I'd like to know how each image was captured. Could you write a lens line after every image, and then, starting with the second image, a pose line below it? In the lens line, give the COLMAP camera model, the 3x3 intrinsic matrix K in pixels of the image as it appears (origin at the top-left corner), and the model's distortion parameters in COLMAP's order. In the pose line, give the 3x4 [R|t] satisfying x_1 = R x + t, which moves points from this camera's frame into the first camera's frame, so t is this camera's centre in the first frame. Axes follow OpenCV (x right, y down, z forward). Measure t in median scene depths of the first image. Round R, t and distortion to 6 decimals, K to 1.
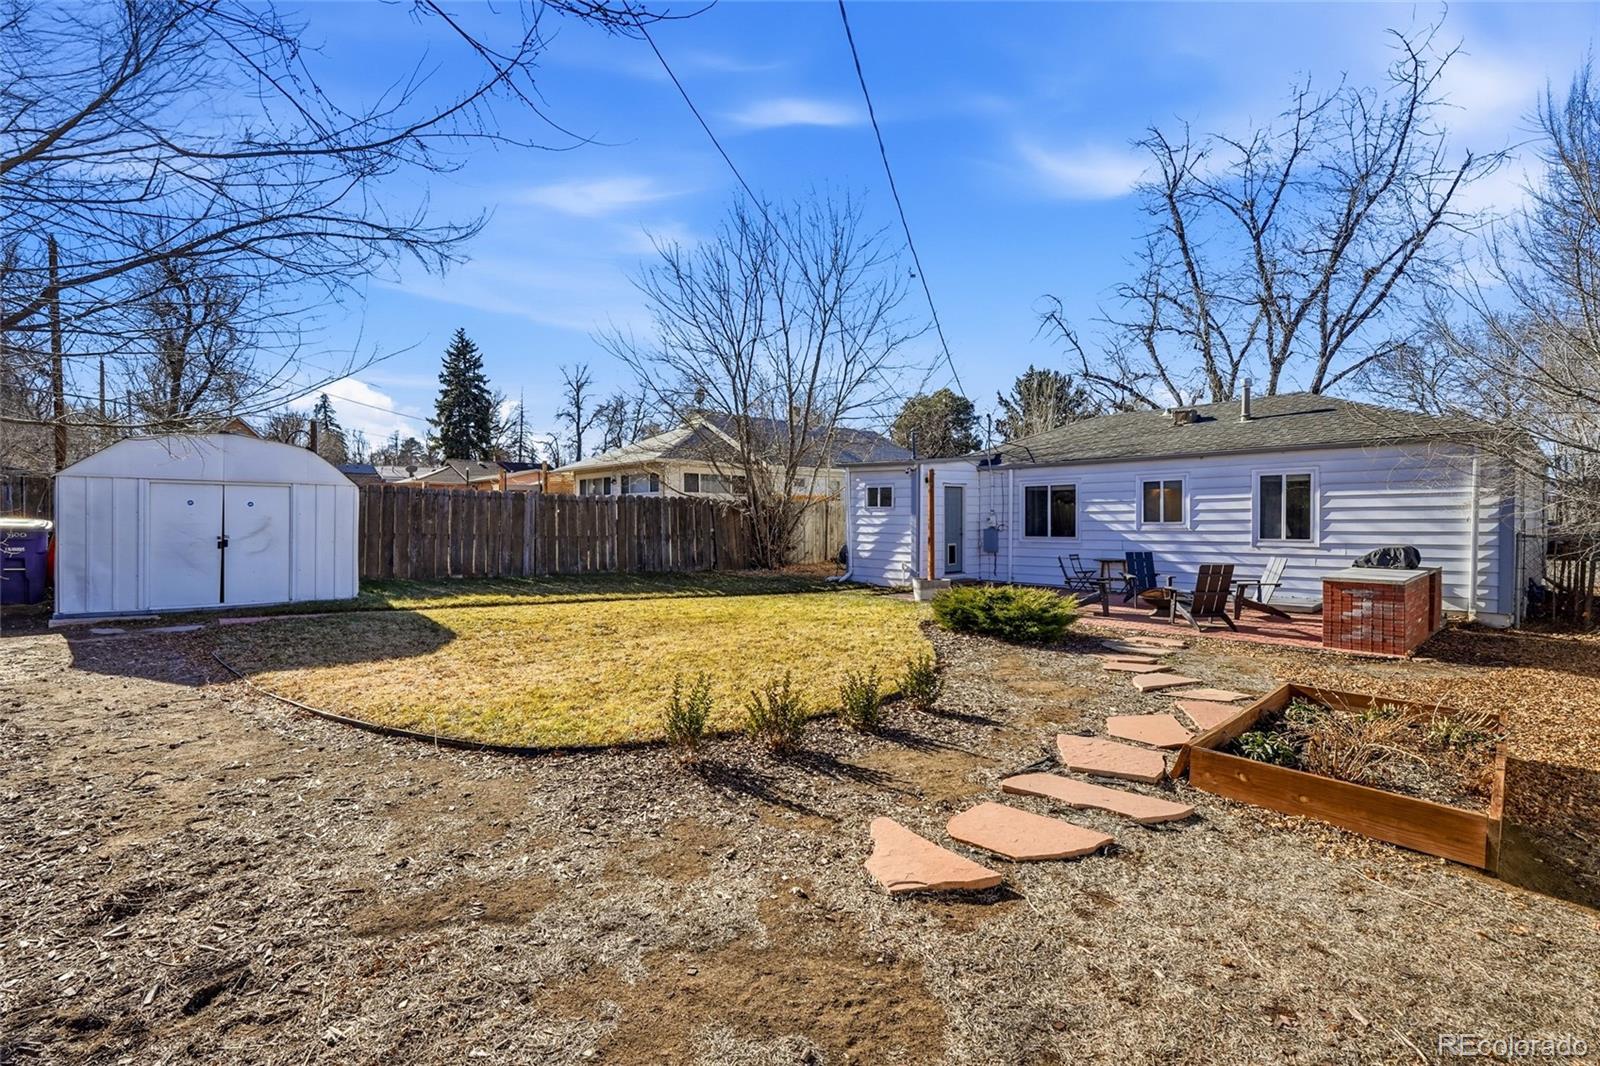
lens RADIAL K [[730.1, 0, 793.3], [0, 730.1, 524.0], [0, 0, 1]] dist [0.003017, 0.000140]
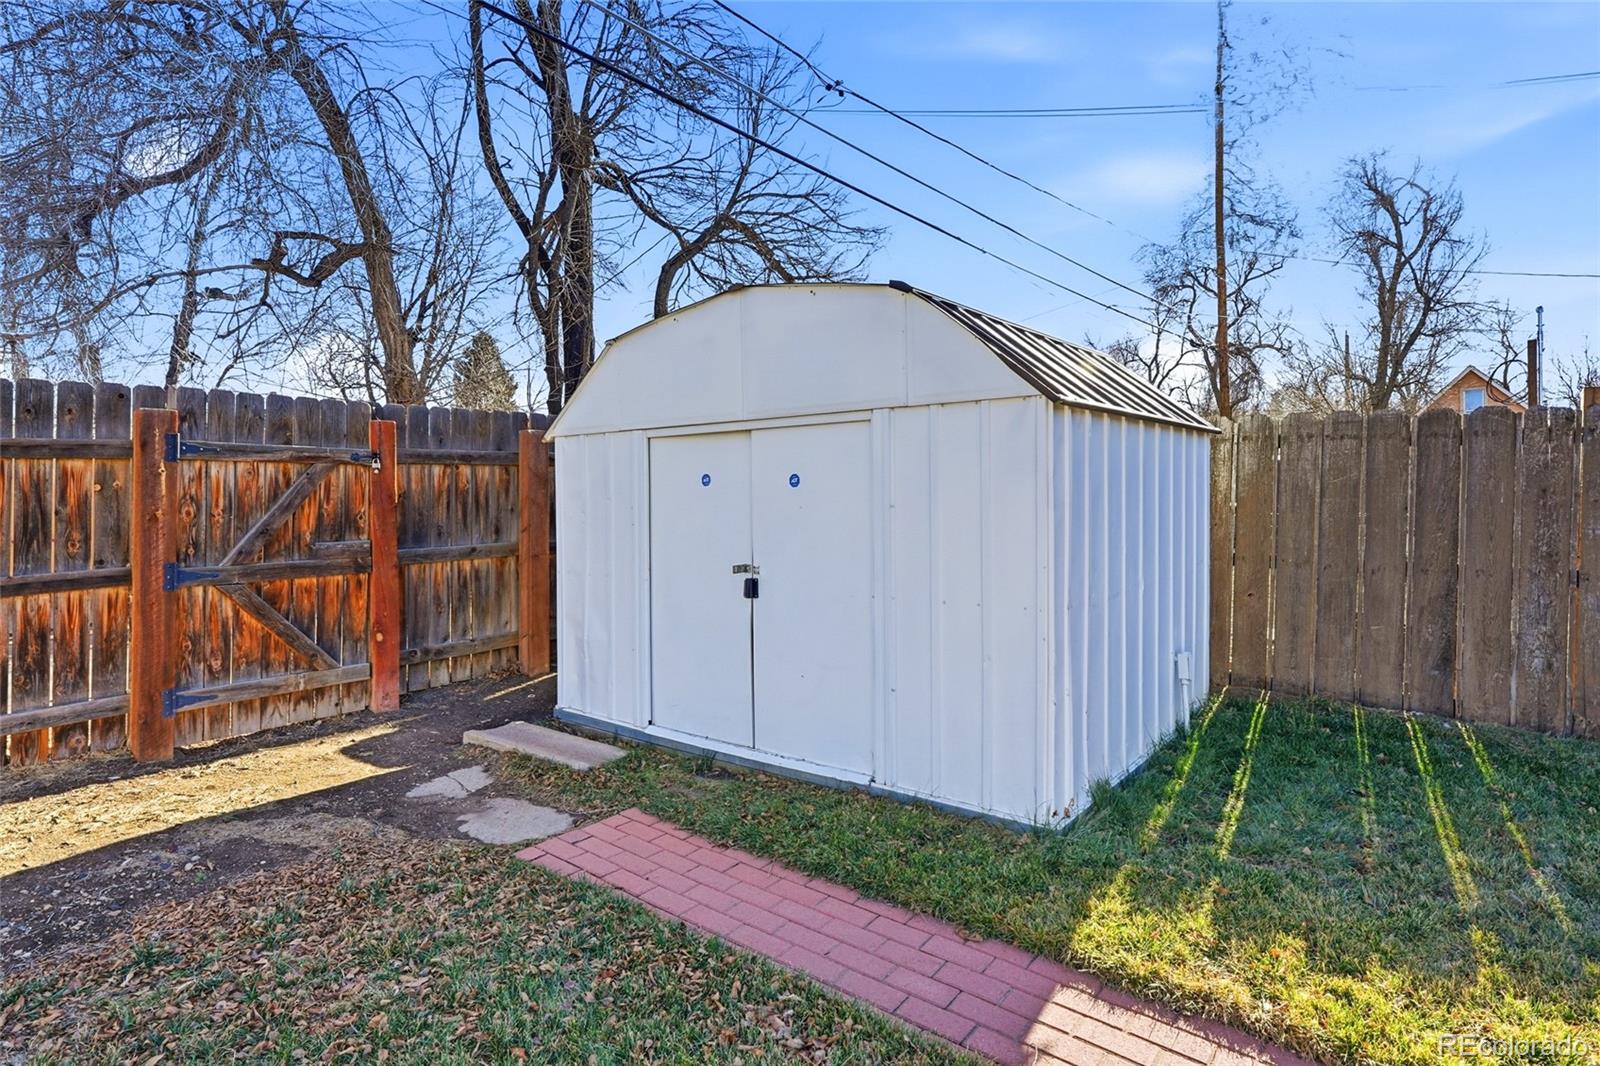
lens RADIAL K [[843.0, 0, 799.8], [0, 843.0, 518.0], [0, 0, 1]] dist [-0.002327, -0.000349]
pose [[0.166984, -0.001757, -0.985958, -0.245959], [-0.004861, 0.999985, -0.002605, -0.005371], [0.985948, 0.005228, 0.166973, 0.668928]]
